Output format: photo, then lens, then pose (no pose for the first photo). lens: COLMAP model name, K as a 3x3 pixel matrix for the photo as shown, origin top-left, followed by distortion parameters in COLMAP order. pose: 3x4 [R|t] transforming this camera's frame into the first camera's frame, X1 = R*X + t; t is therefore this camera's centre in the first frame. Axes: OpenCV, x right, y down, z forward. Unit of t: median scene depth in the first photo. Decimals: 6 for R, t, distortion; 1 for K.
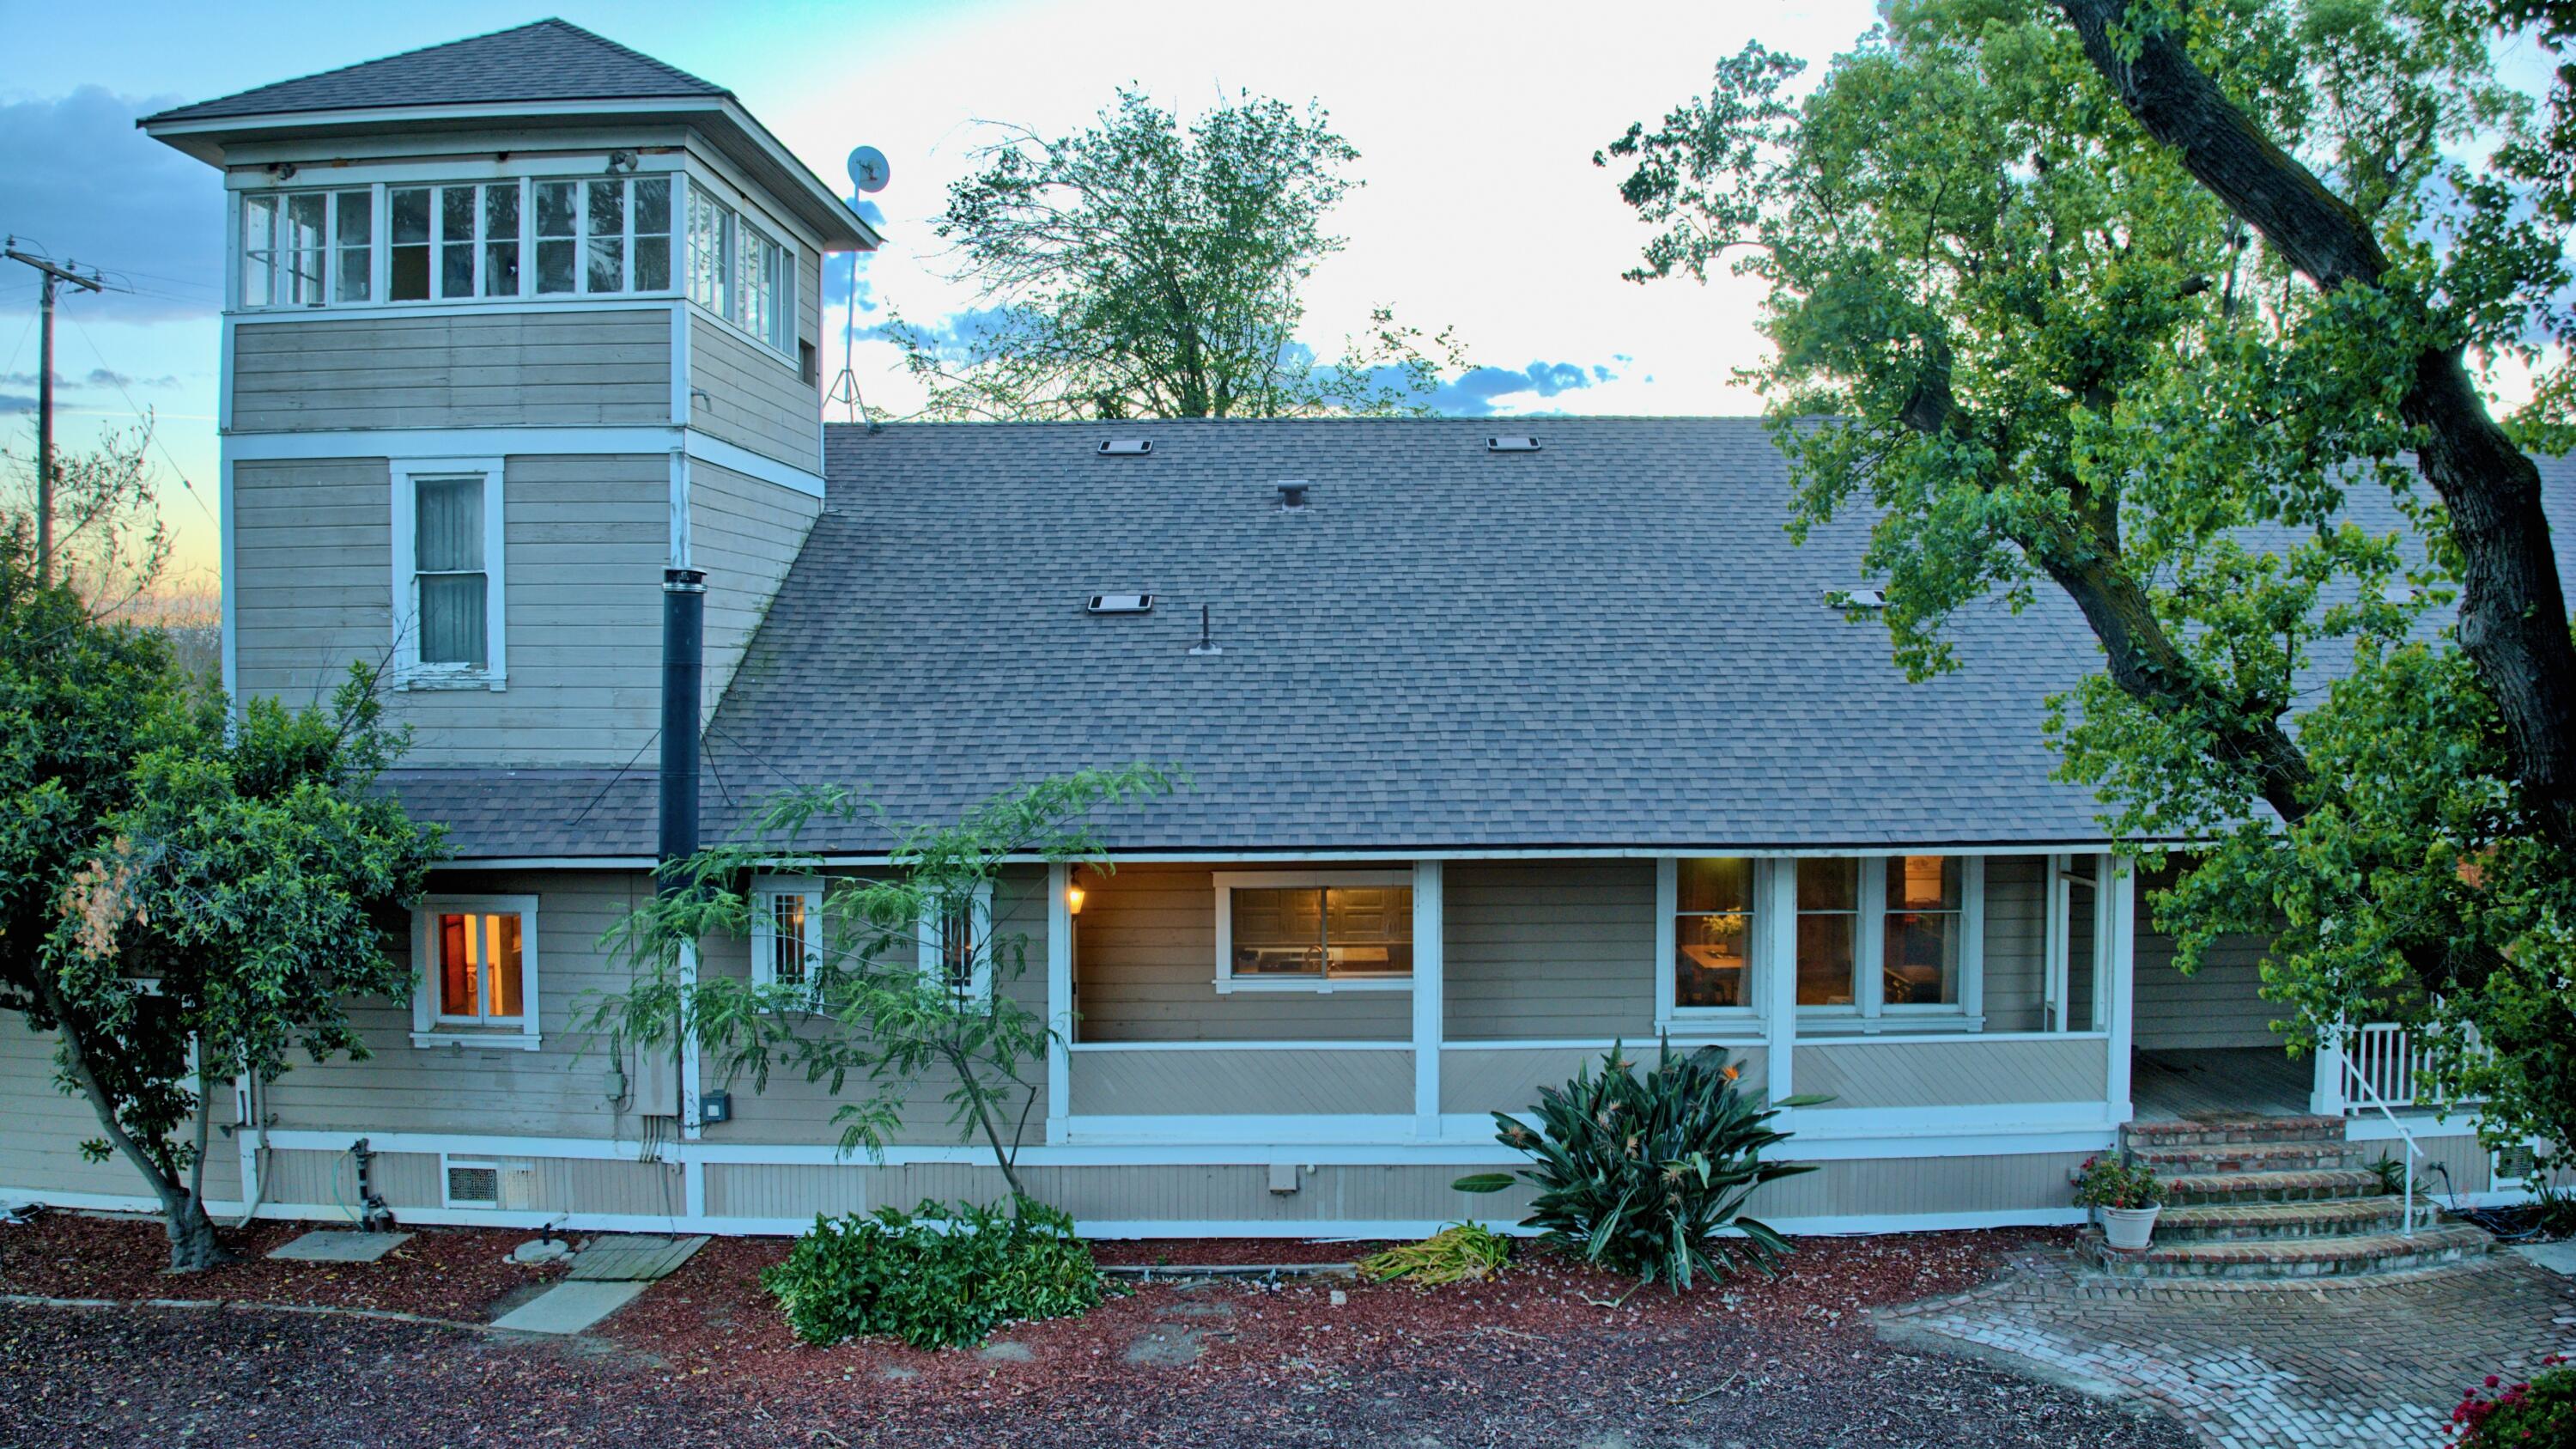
lens RADIAL K [[1831.0, 0, 1298.7], [0, 1831.0, 716.6], [0, 0, 1]] dist [-0.115084, -0.002495]
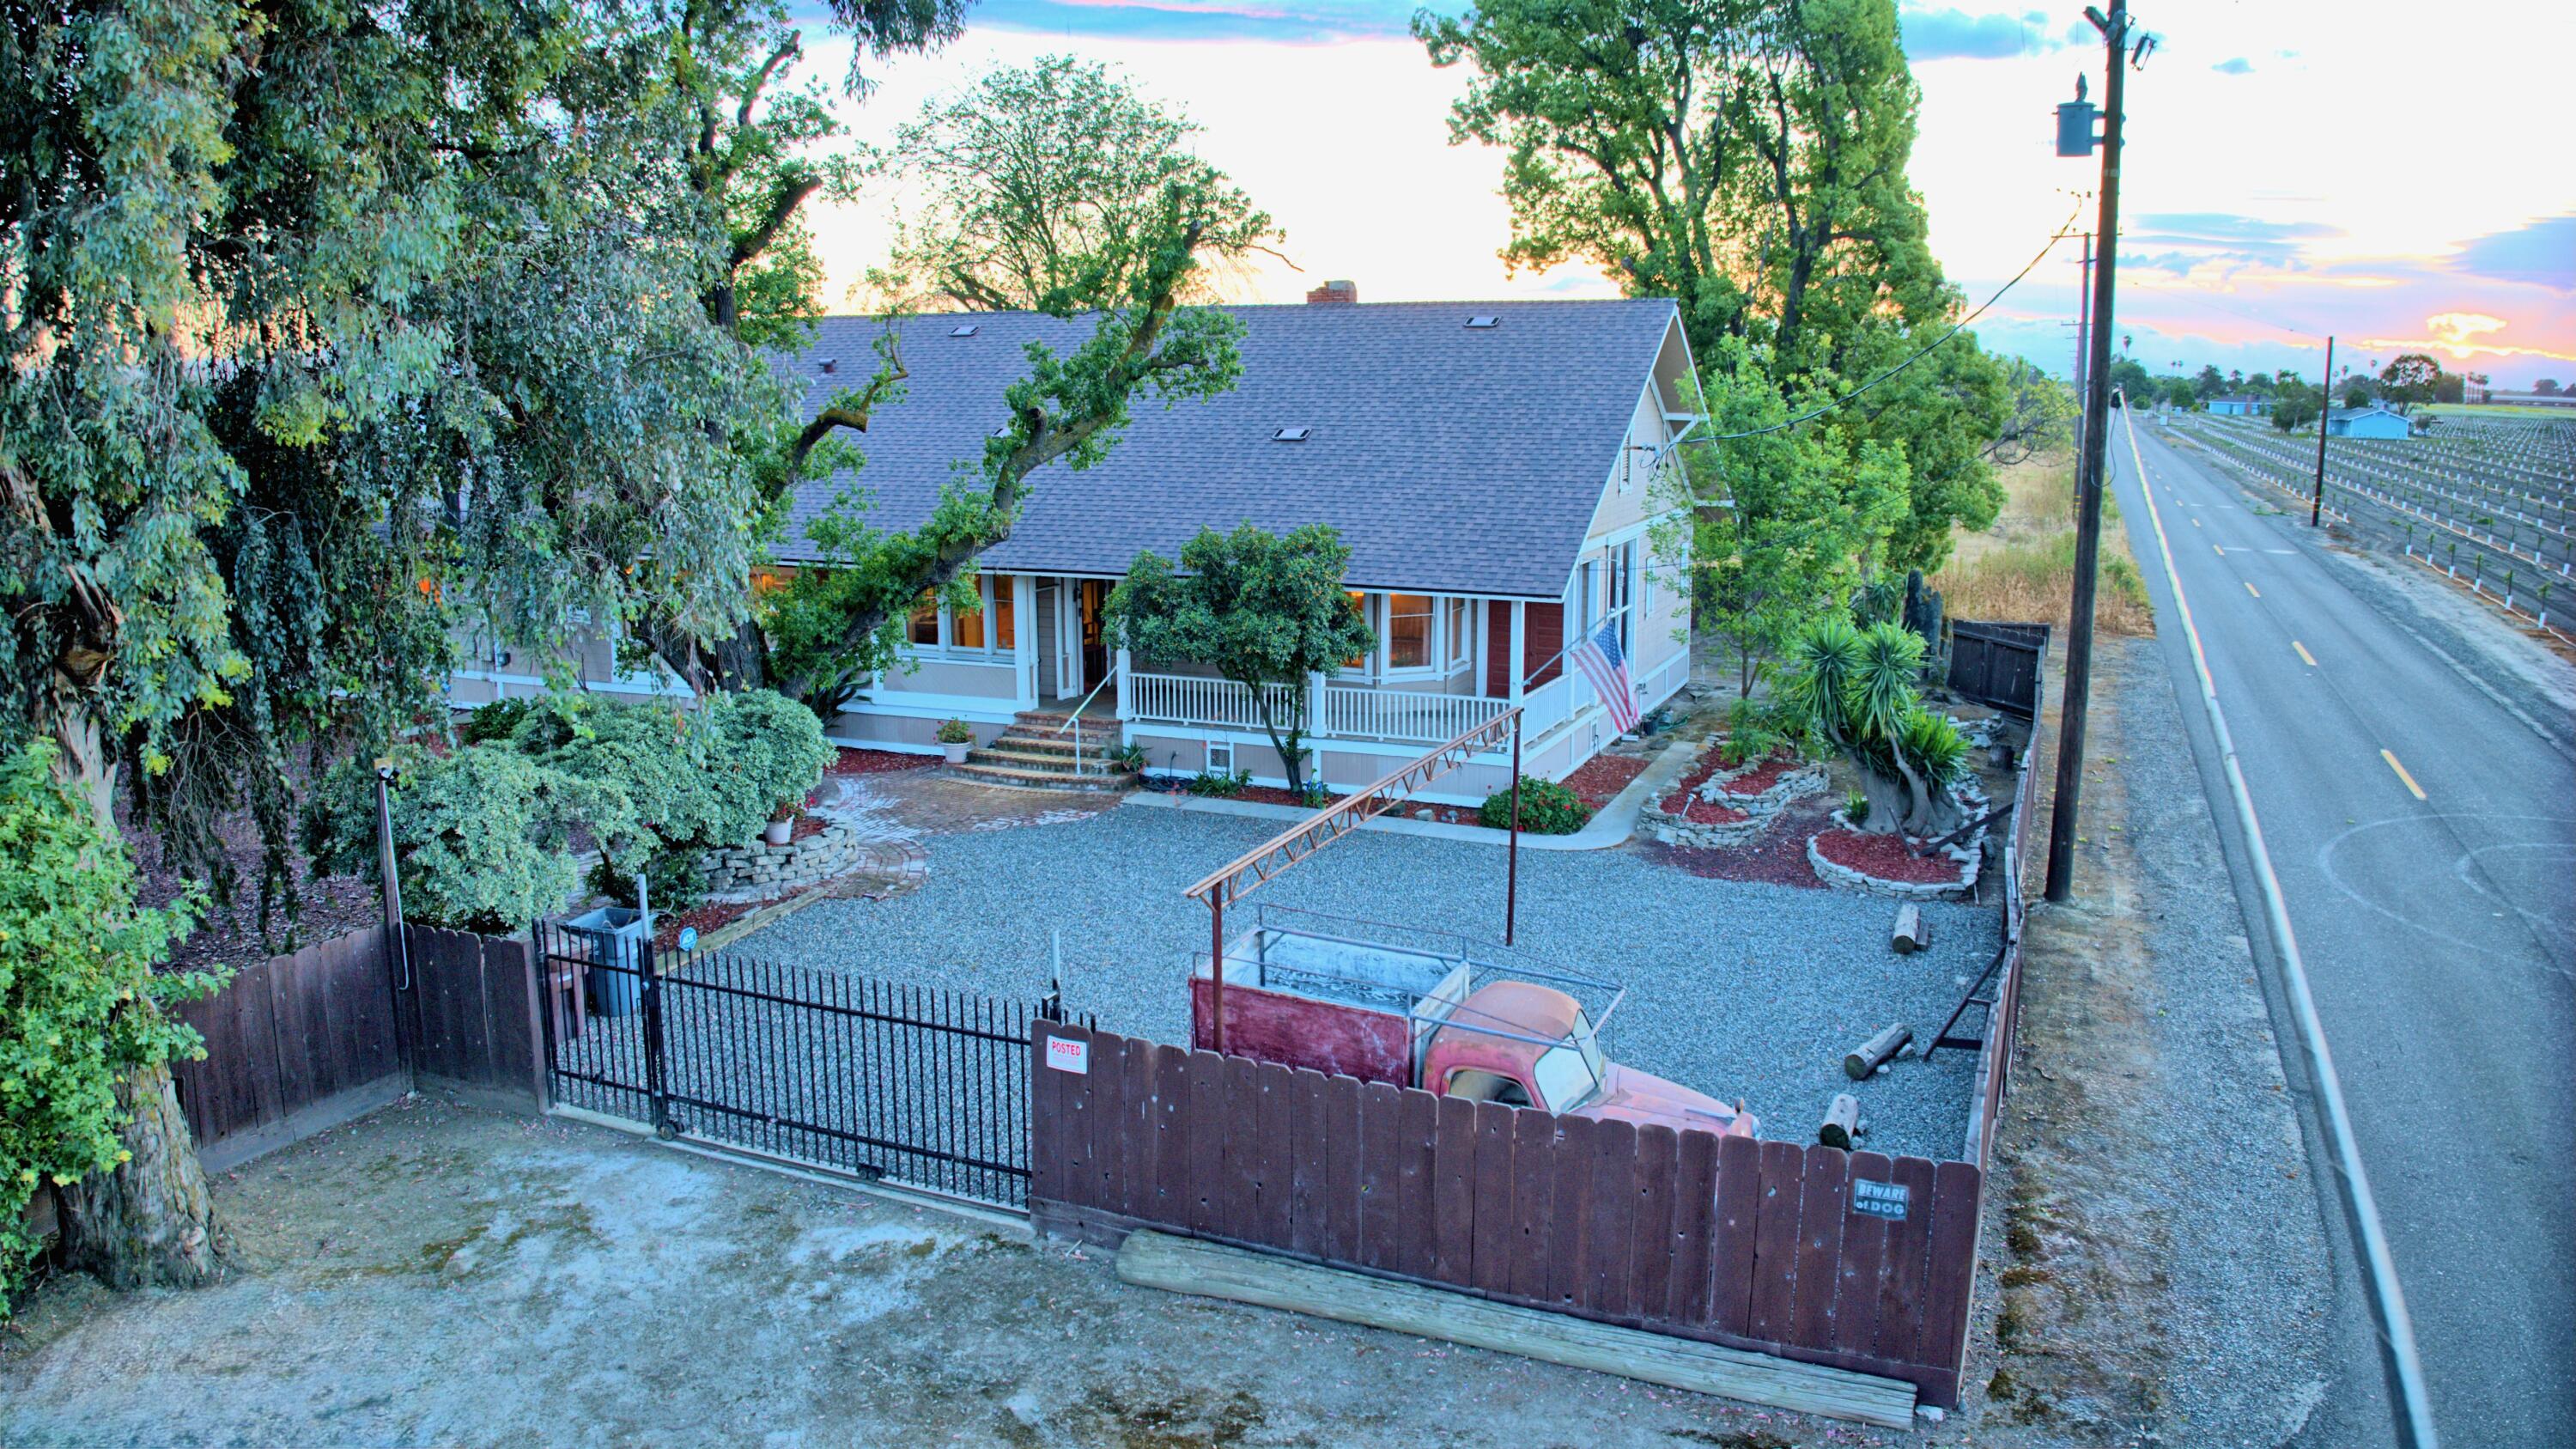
lens RADIAL K [[1831.0, 0, 1298.7], [0, 1831.0, 716.6], [0, 0, 1]] dist [-0.115084, -0.002495]
pose [[0.924815, 0.075449, -0.372861, 1.626551], [-0.015232, 0.986693, 0.161877, -0.104803], [0.380113, -0.144026, 0.913658, -0.788359]]
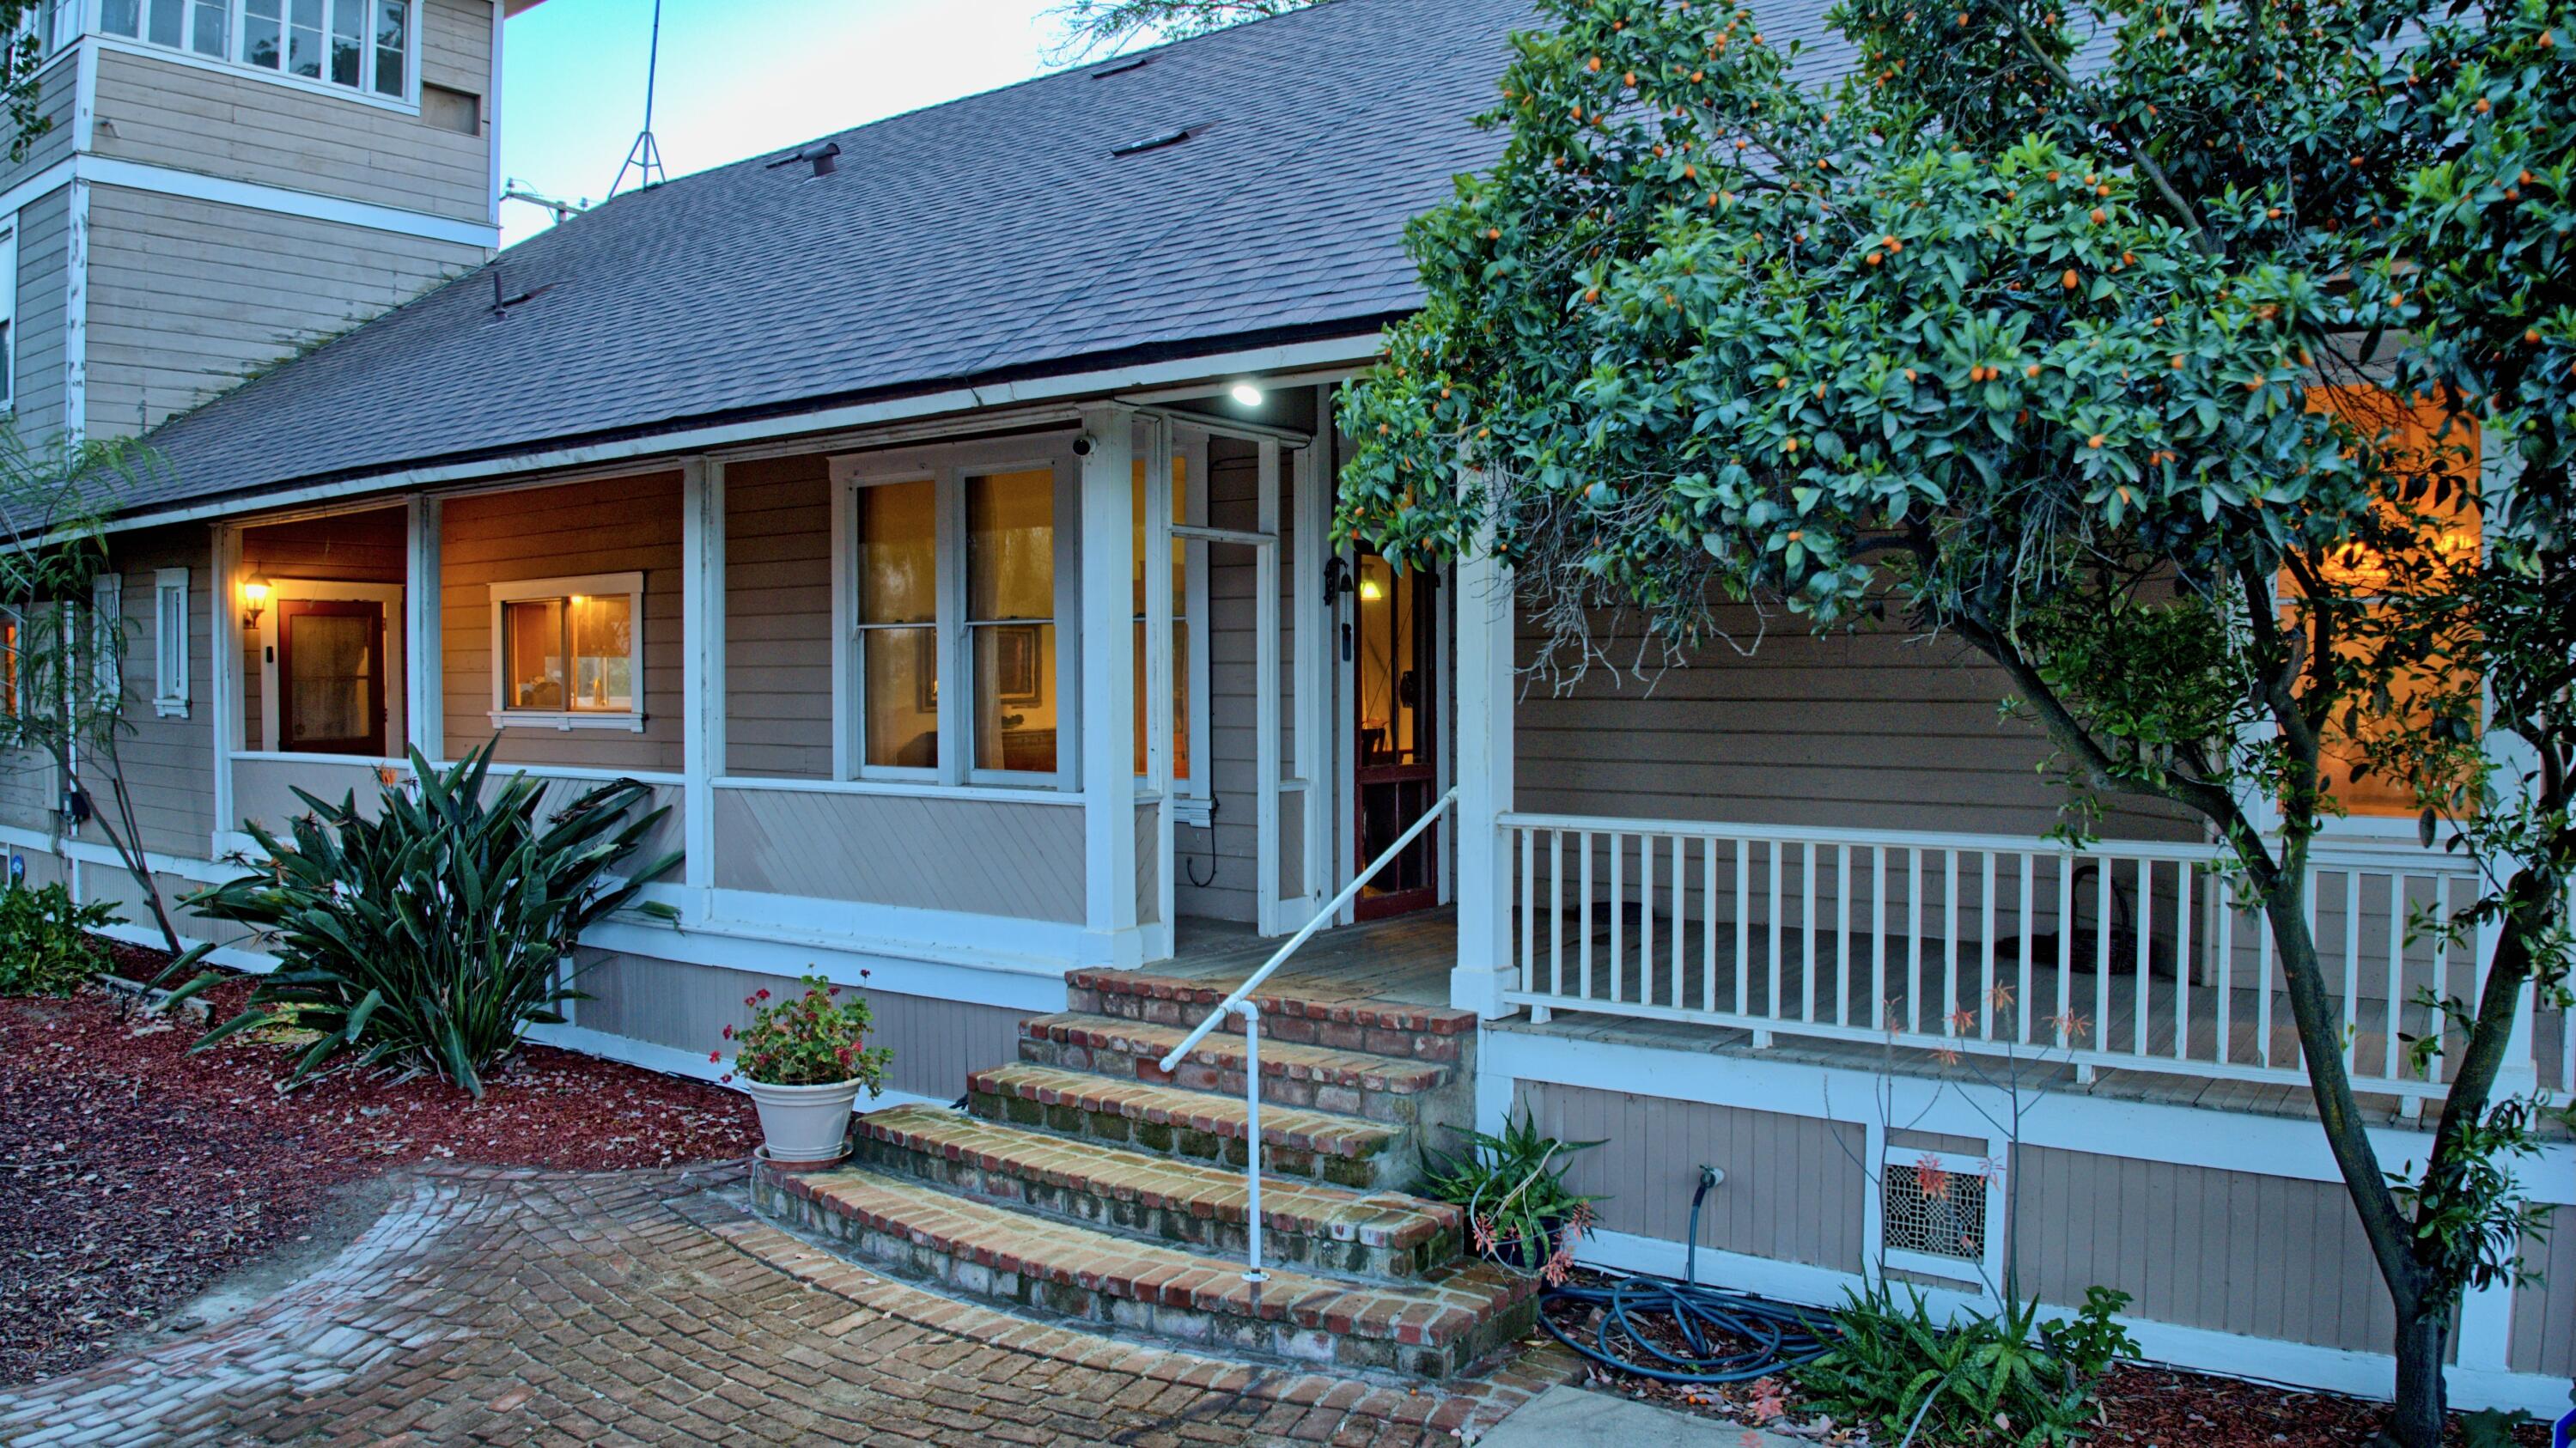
lens RADIAL K [[1830.6, 0, 1298.7], [0, 1830.6, 716.1], [0, 0, 1]] dist [-0.115084, -0.002495]
pose [[0.824871, 0.017326, -0.565055, 0.883284], [-0.016387, 0.999843, 0.006736, 0.162465], [0.565083, 0.003703, 0.825026, 0.639877]]
